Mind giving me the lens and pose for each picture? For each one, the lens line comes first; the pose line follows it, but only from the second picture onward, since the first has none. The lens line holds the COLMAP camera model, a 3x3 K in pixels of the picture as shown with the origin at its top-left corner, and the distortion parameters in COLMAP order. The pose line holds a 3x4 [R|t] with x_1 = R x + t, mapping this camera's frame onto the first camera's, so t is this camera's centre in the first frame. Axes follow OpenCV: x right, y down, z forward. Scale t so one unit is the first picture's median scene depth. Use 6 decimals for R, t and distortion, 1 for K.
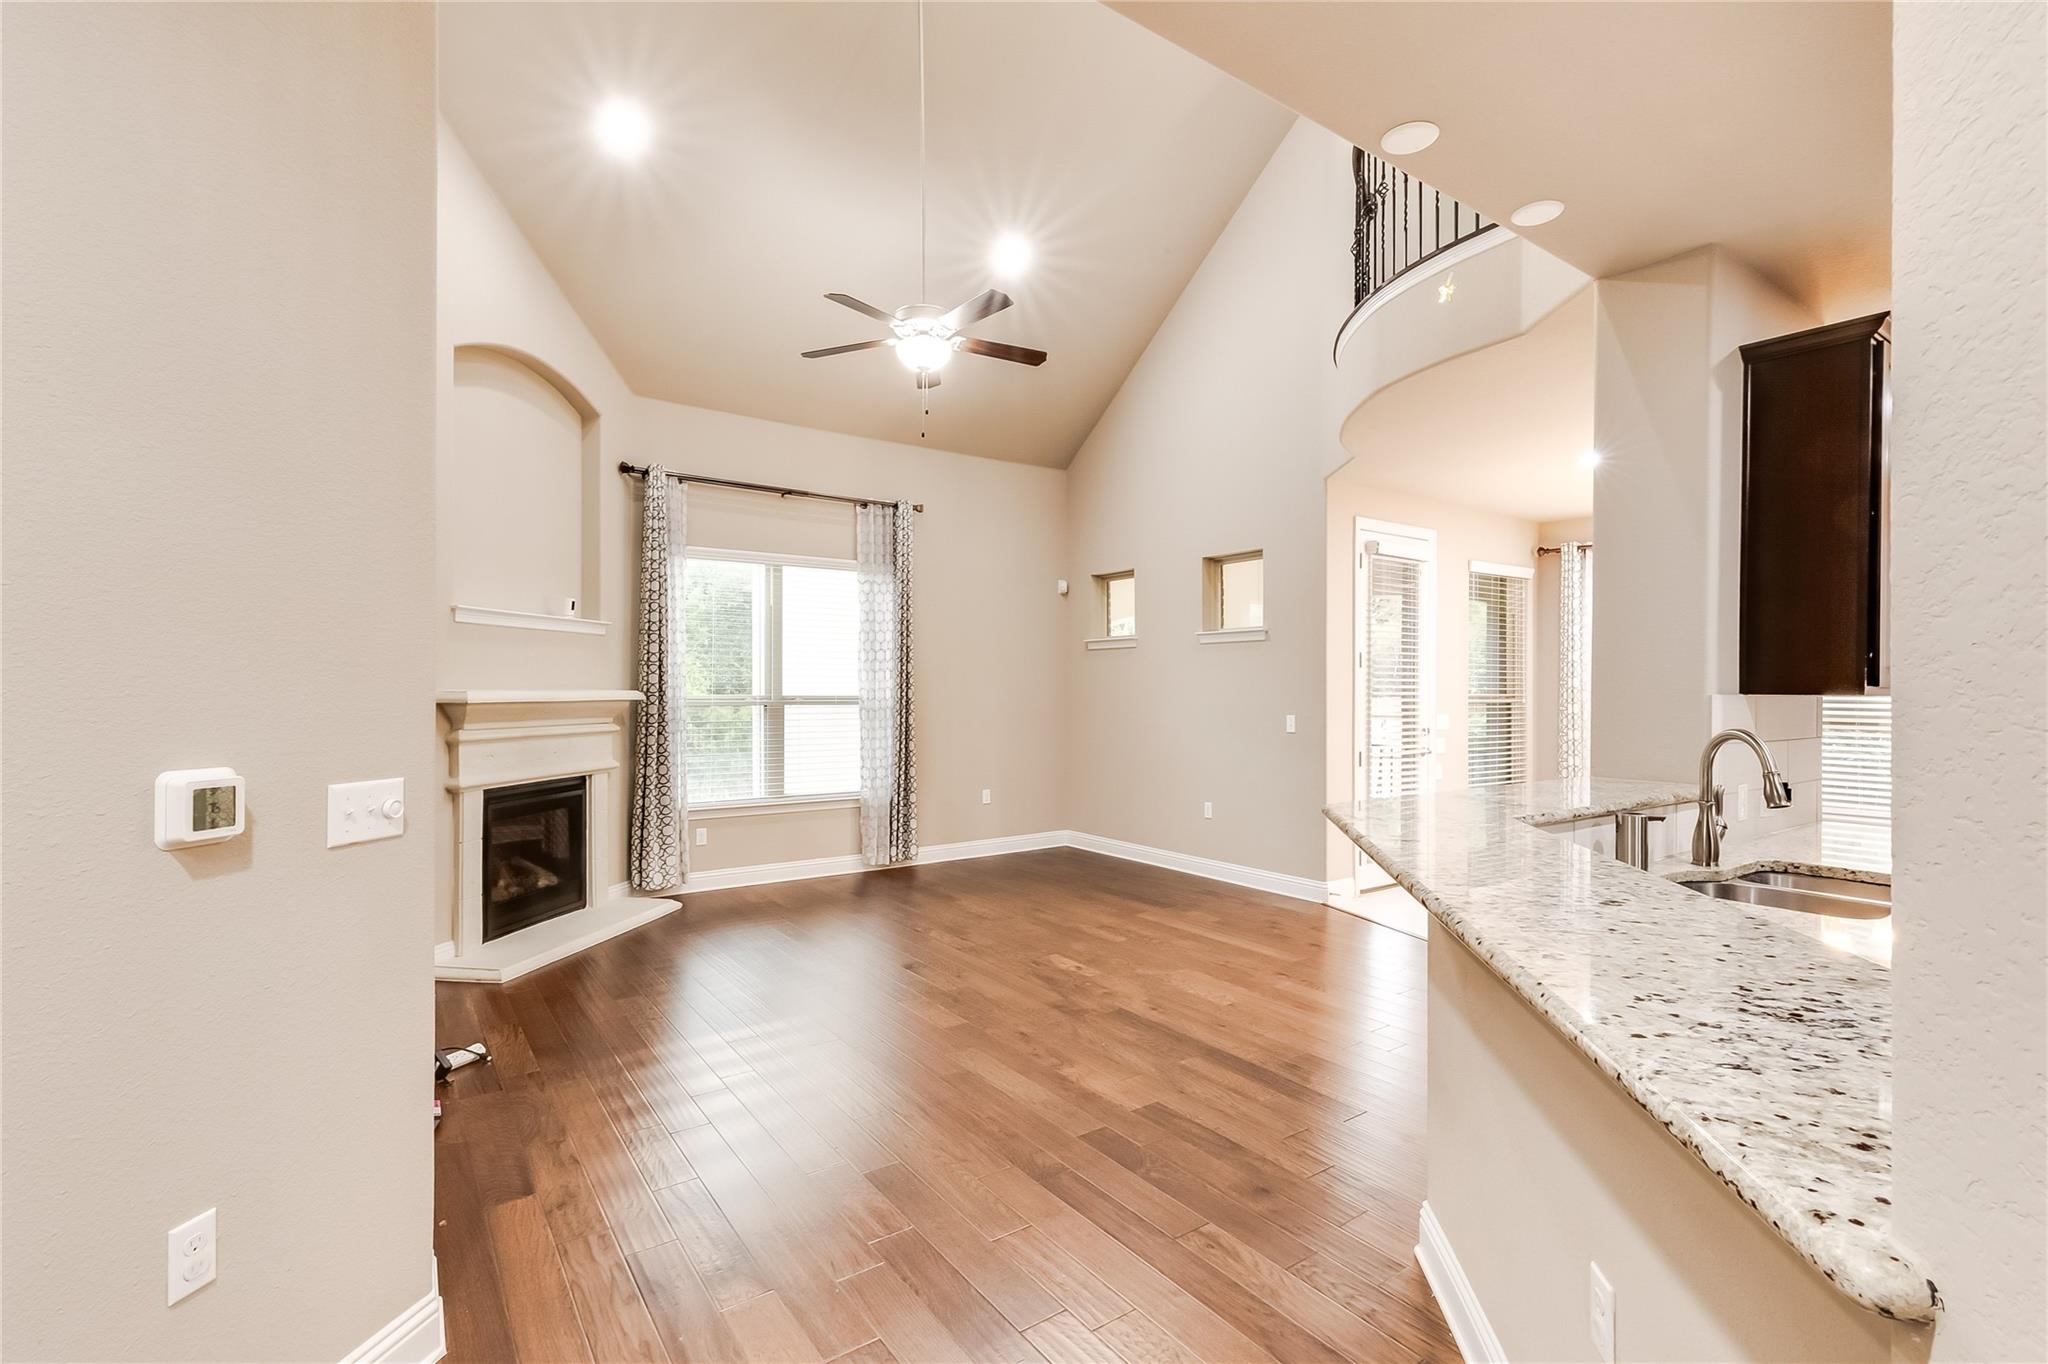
lens RADIAL K [[927.9, 0, 1023.0], [0, 927.9, 696.6], [0, 0, 1]] dist [0.005525, -0.000612]
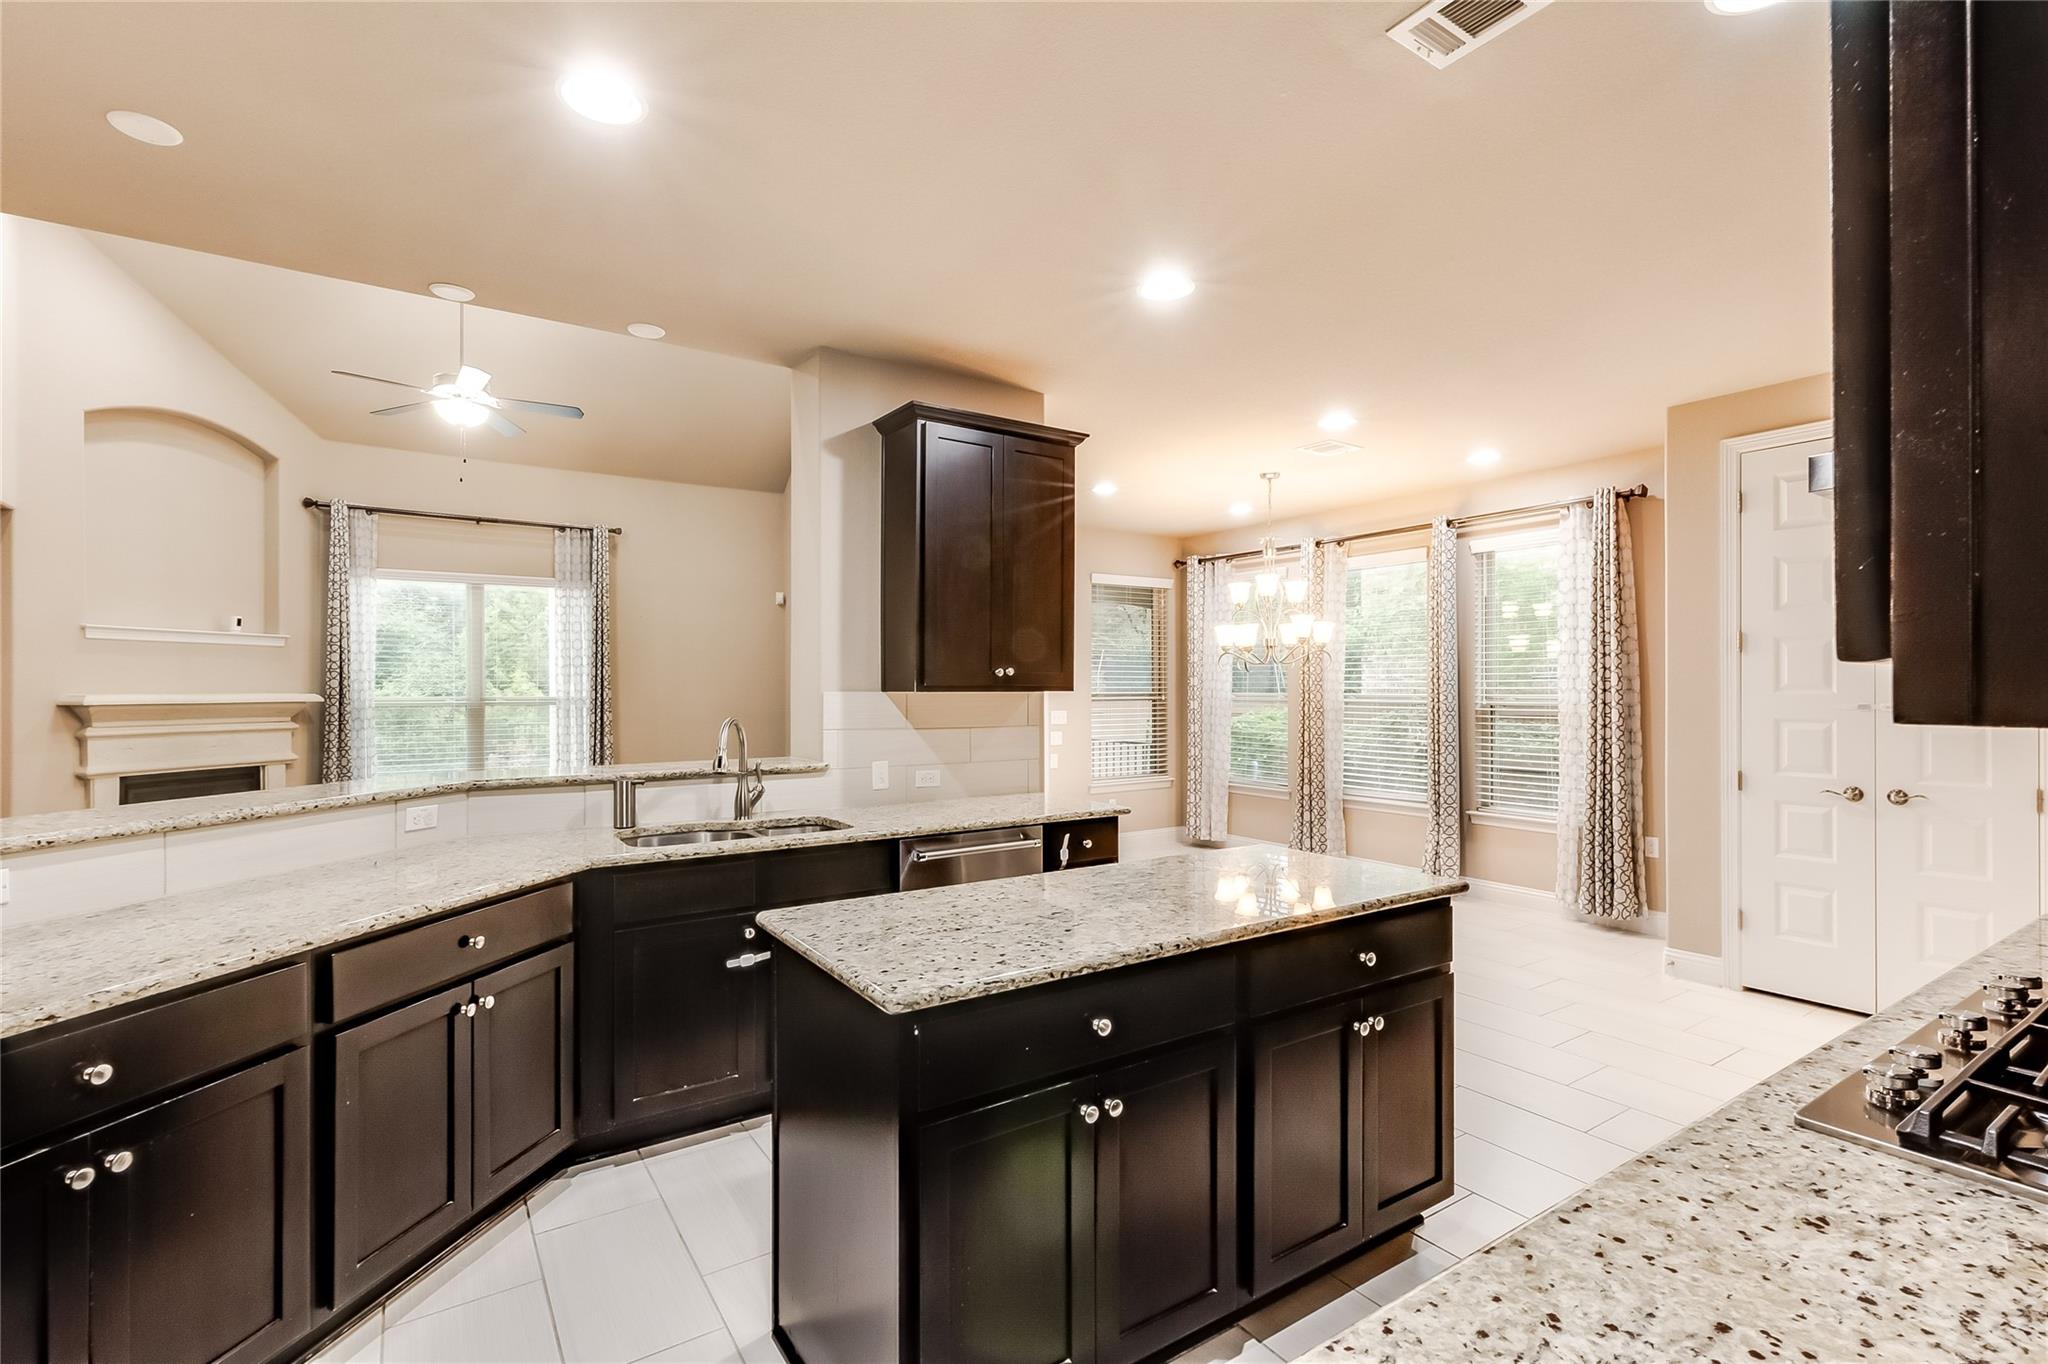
lens RADIAL K [[927.9, 0, 1026.4], [0, 927.9, 685.7], [0, 0, 1]] dist [0.005525, -0.000612]
pose [[0.999775, -0.006415, -0.020204, 0.490429], [0.006177, 0.999911, -0.011847, 0.002682], [0.020278, 0.011720, 0.999726, -0.146071]]
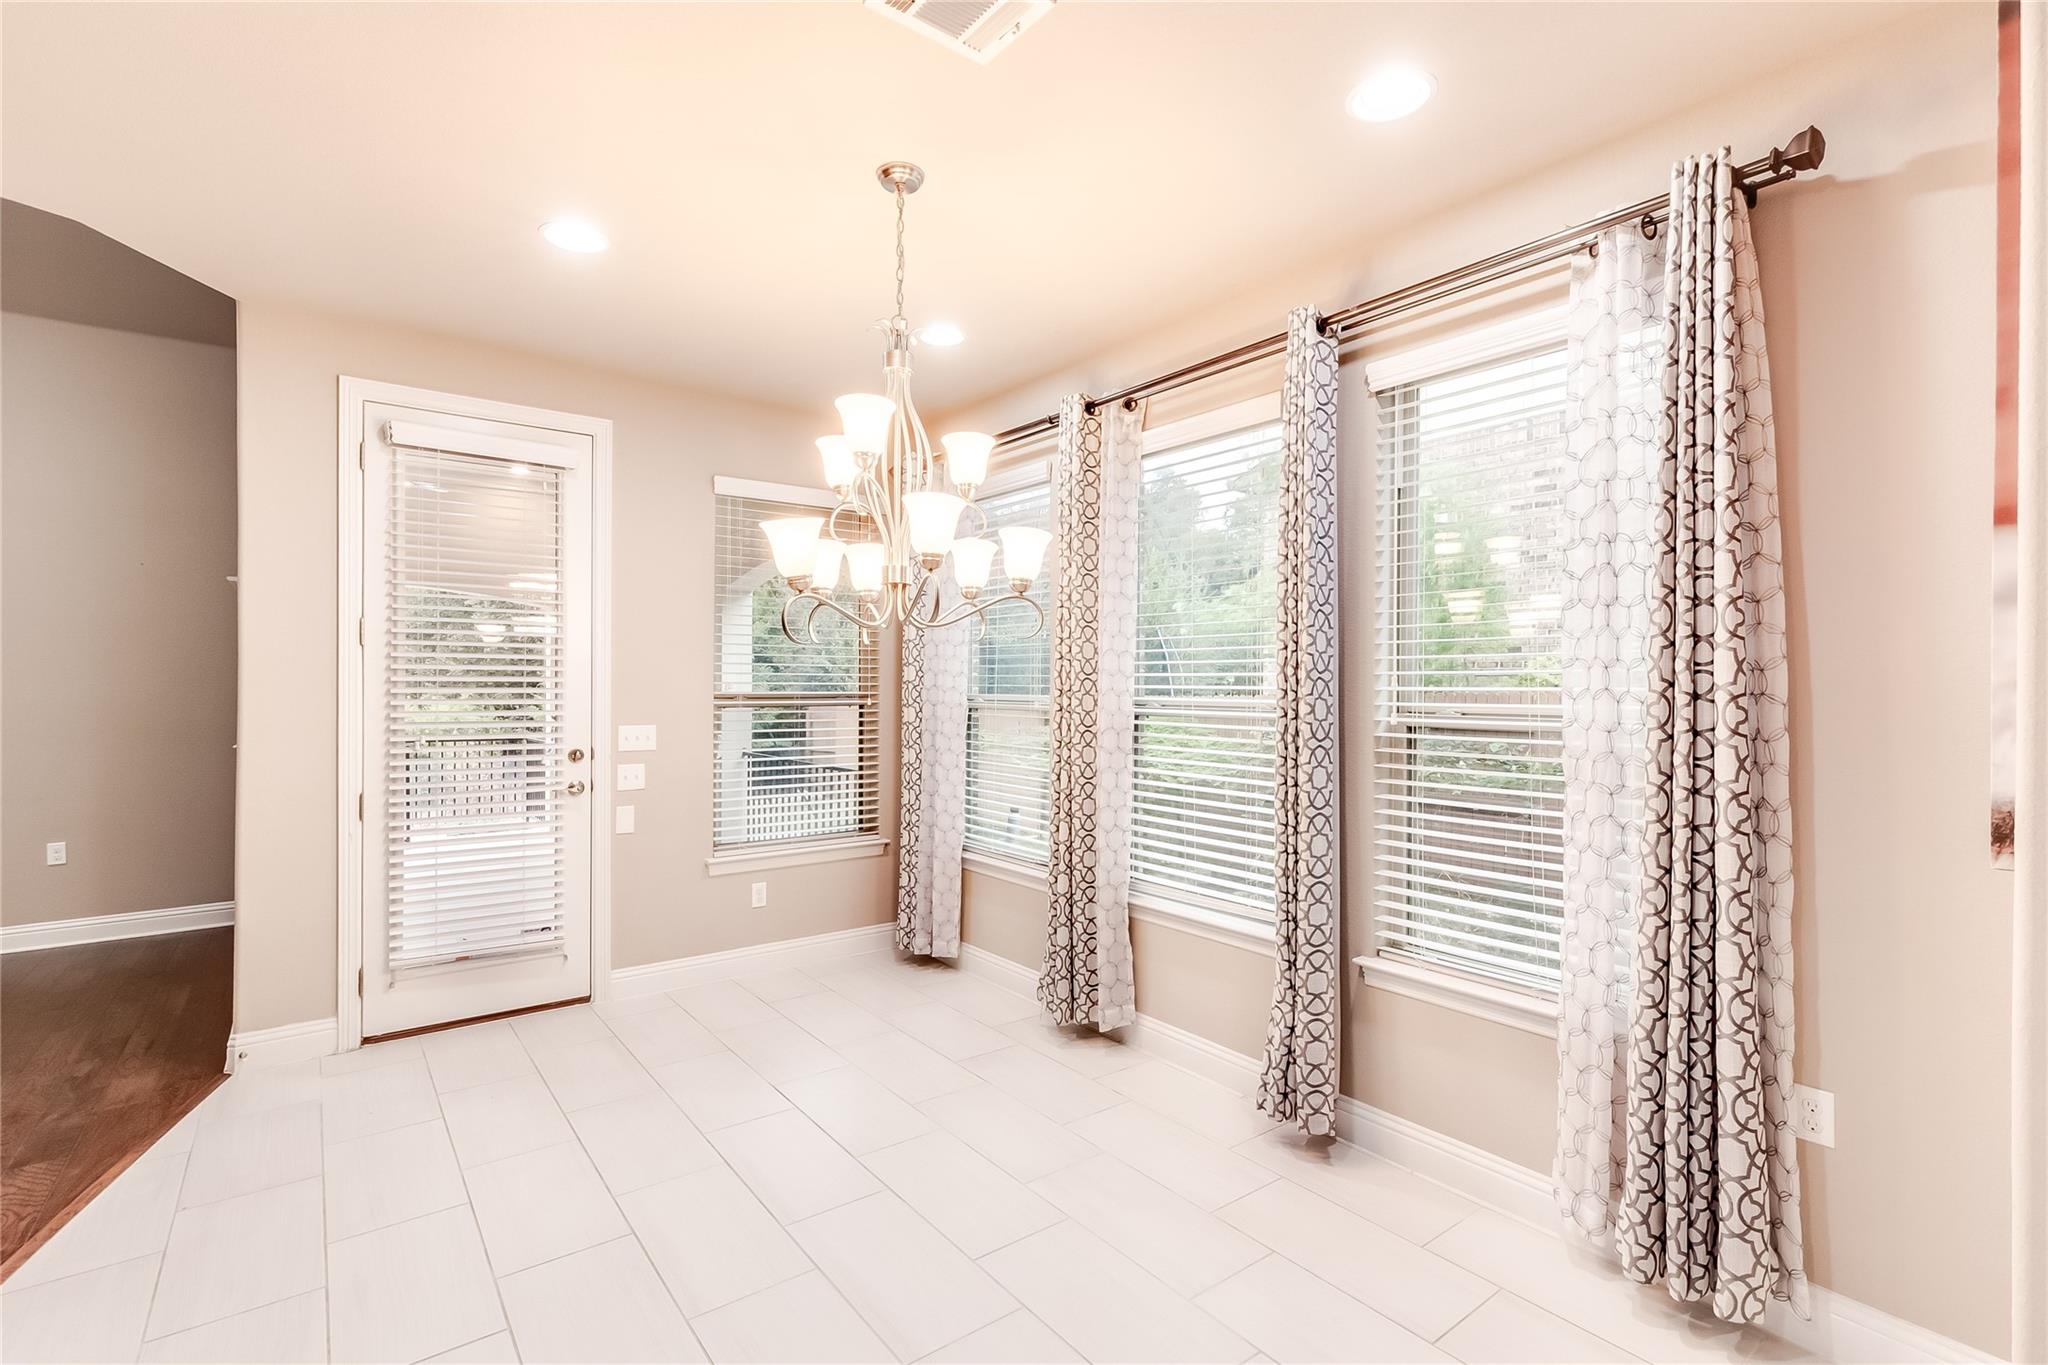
lens RADIAL K [[927.9, 0, 1030.8], [0, 927.9, 688.3], [0, 0, 1]] dist [0.005525, -0.000612]
pose [[0.999166, -0.000474, 0.040835, 0.771535], [0.000748, 0.999977, -0.006693, -0.000890], [-0.040830, 0.006718, 0.999144, 0.426766]]
